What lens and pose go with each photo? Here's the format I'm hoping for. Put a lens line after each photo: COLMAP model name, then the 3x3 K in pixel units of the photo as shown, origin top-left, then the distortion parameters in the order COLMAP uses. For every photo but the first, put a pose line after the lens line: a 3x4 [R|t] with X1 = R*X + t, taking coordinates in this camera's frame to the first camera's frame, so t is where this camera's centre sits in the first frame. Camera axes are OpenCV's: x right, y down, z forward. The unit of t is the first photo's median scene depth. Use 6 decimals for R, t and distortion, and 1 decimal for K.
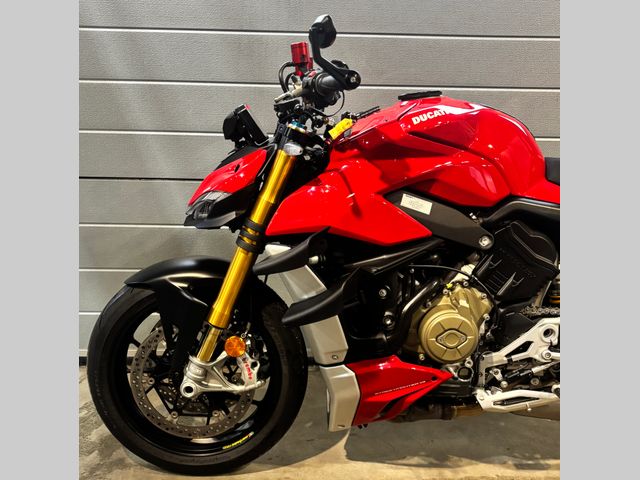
lens RADIAL K [[492.3, 0, 321.1], [0, 492.3, 242.7], [0, 0, 1]] dist [-0.000083, 0.012920]
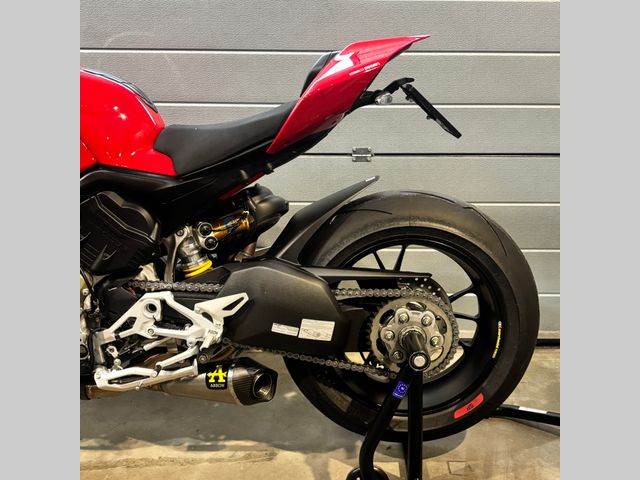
lens RADIAL K [[523.0, 0, 316.4], [0, 523.0, 235.2], [0, 0, 1]] dist [0.005493, 0.000503]
pose [[0.999923, -0.008365, -0.009138, 0.648193], [0.008613, 0.999588, 0.027397, 0.013801], [0.008905, -0.027474, 0.999583, -0.005425]]
